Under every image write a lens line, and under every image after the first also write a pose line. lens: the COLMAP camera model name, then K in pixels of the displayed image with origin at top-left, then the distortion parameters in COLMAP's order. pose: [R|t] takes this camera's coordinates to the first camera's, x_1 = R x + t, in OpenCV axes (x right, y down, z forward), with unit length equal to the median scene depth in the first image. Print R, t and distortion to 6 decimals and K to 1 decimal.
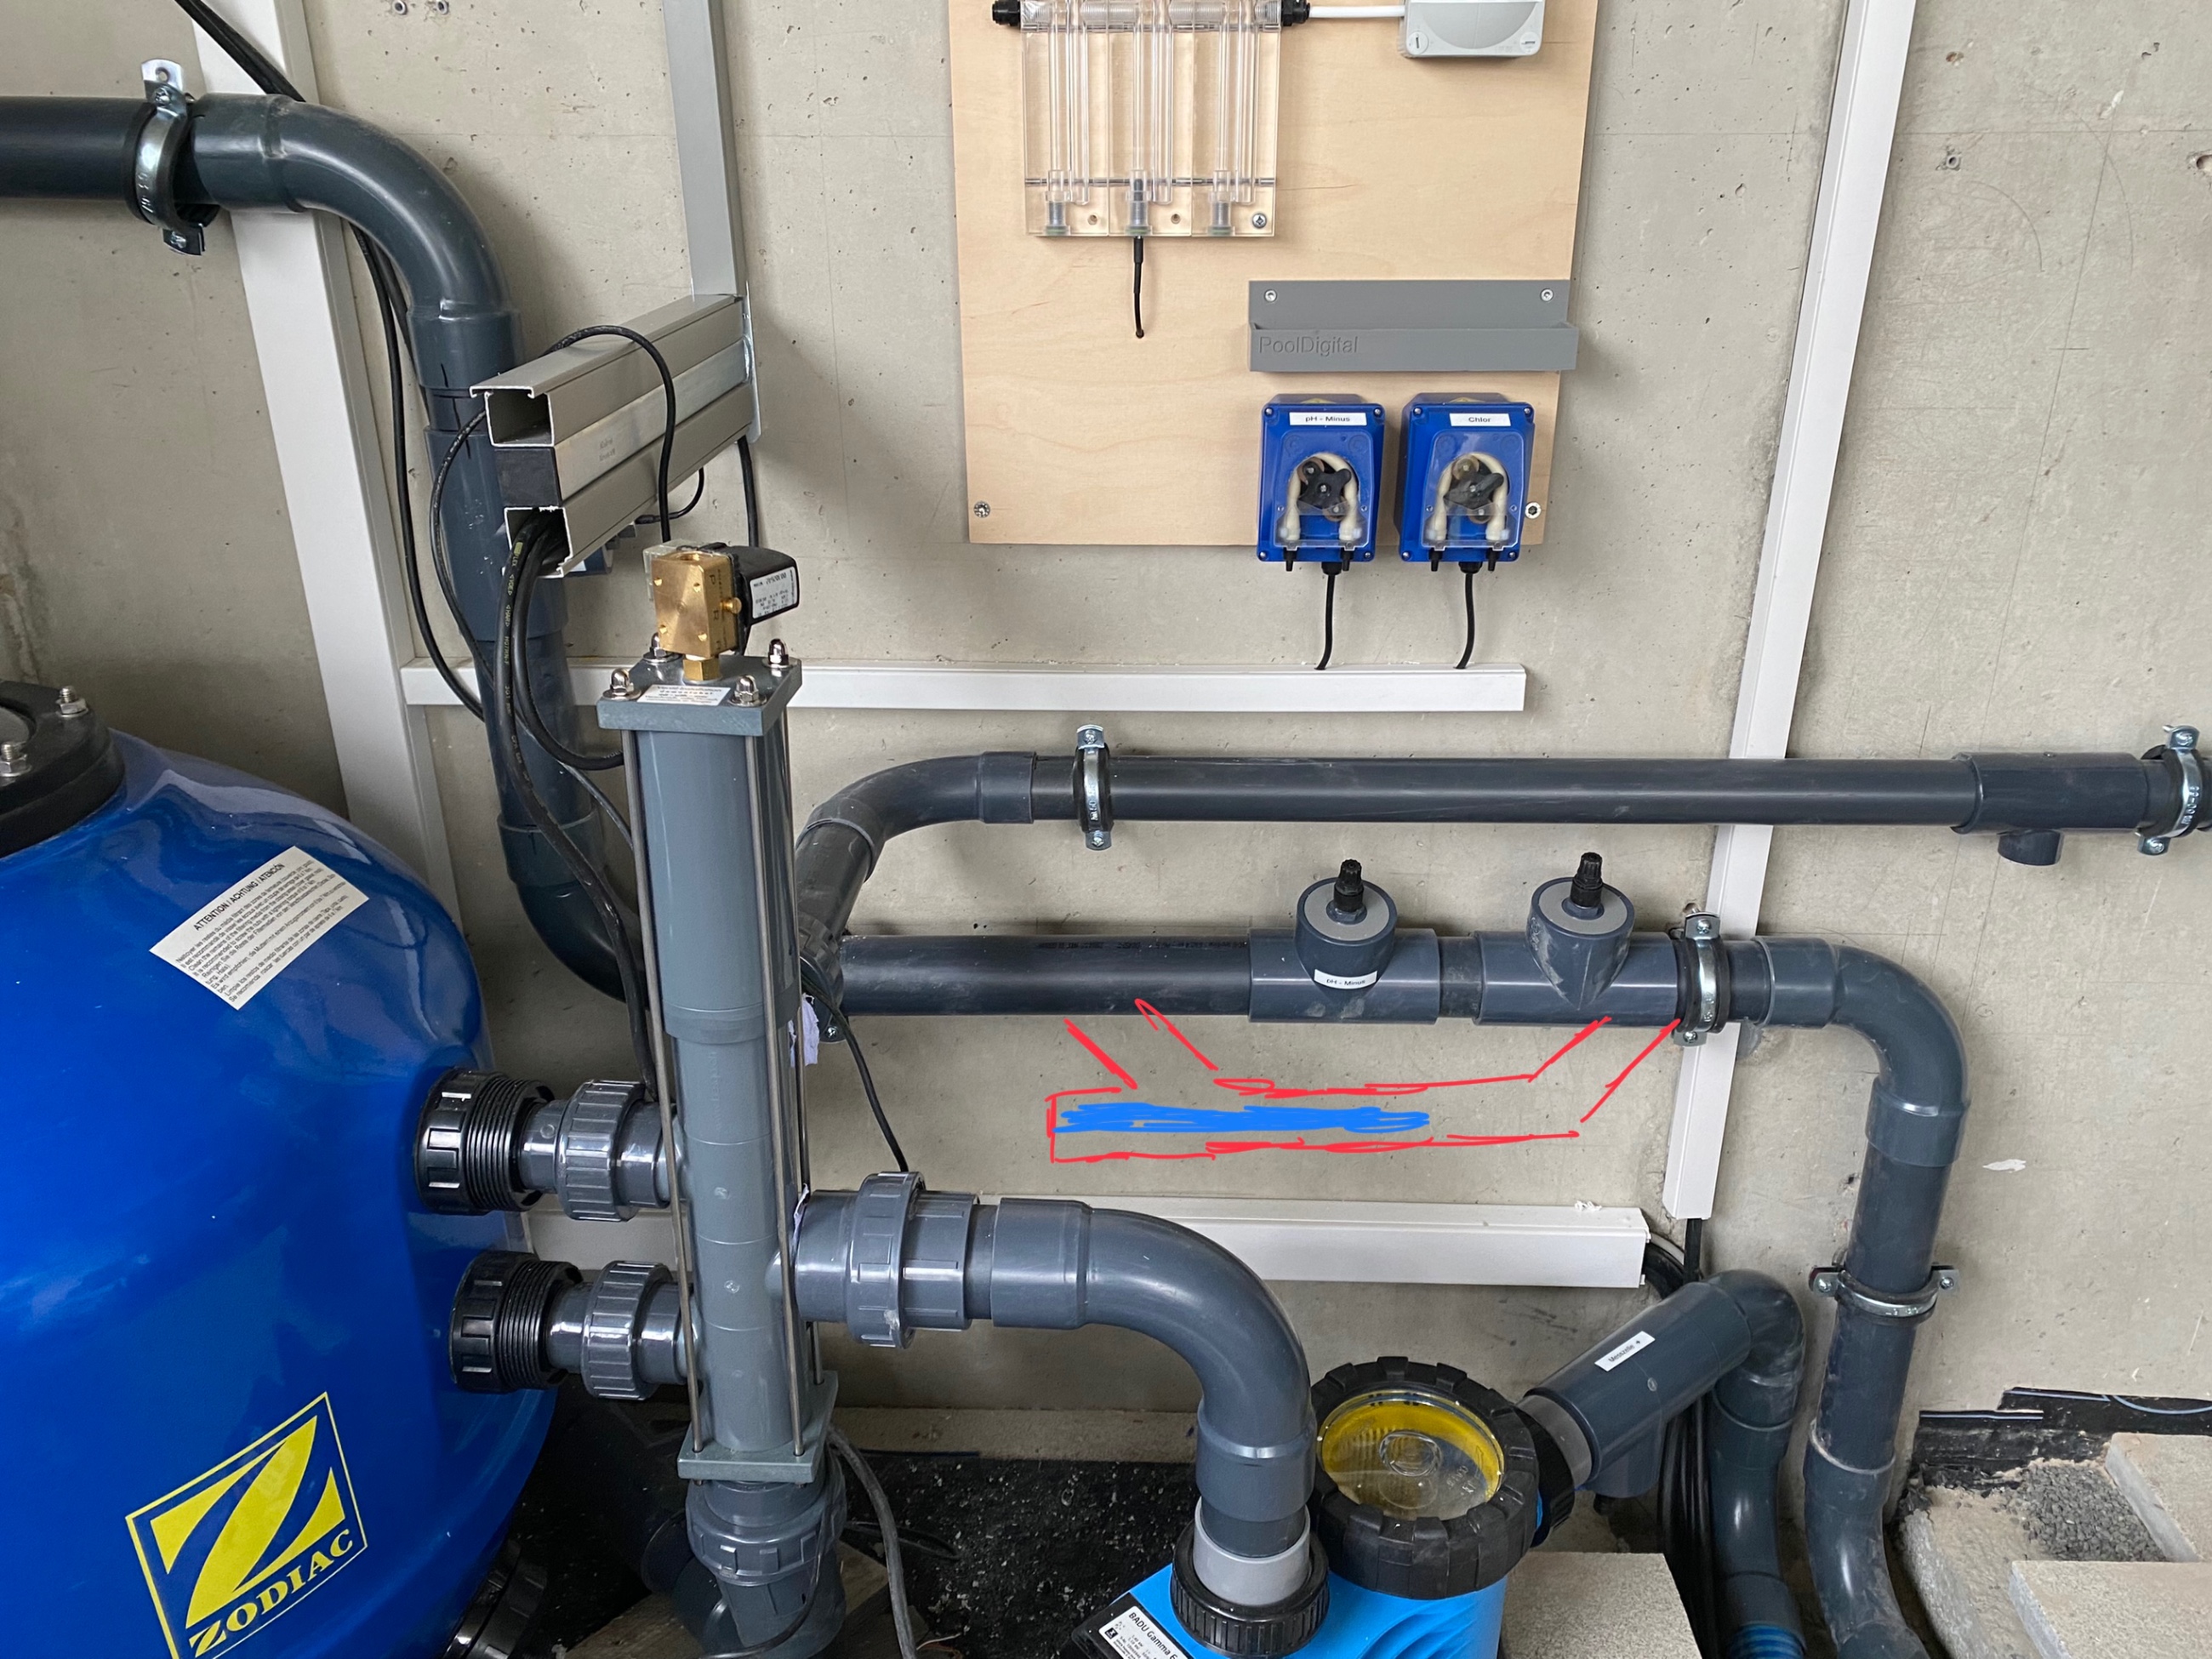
lens RADIAL K [[1649.6, 0, 1113.0], [0, 1649.6, 838.8], [0, 0, 1]] dist [0.004135, 0.002771]
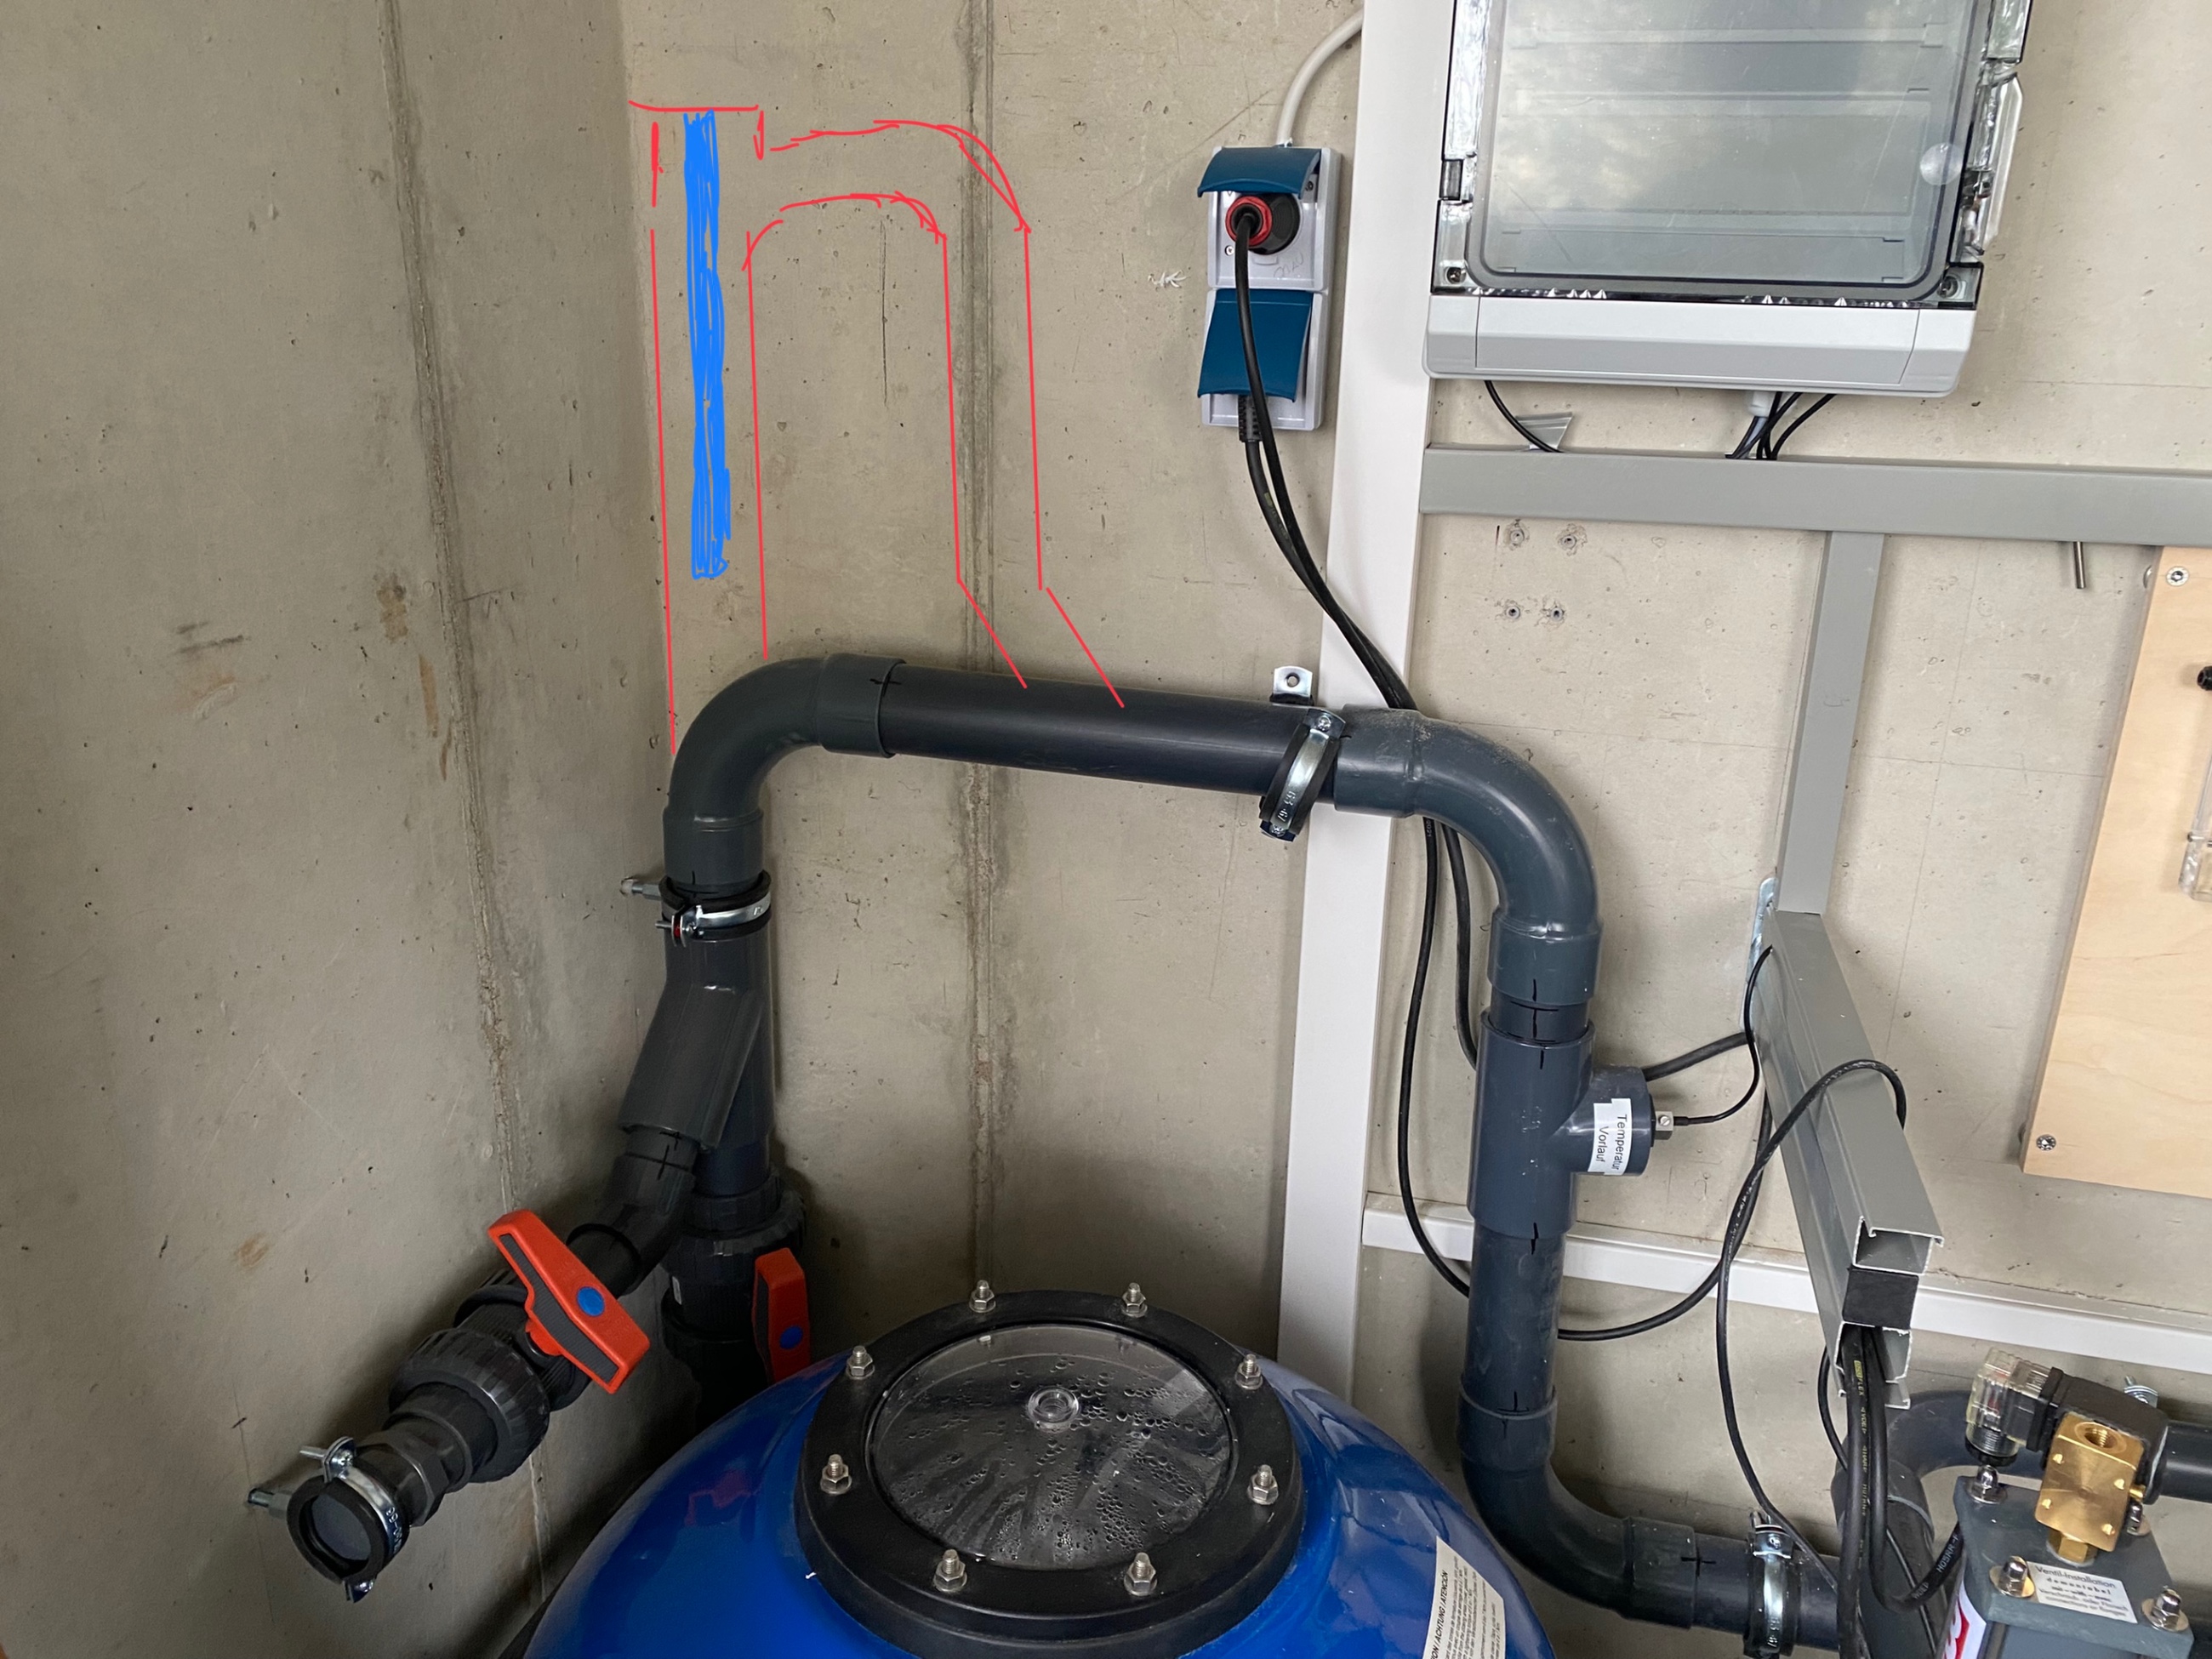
lens RADIAL K [[1649.6, 0, 1105.1], [0, 1649.6, 824.2], [0, 0, 1]] dist [0.004135, 0.002771]
pose [[0.974769, 0.091827, -0.203454, -0.442815], [-0.107682, 0.991839, -0.068260, -0.272027], [0.195525, 0.088446, 0.976702, -0.012422]]
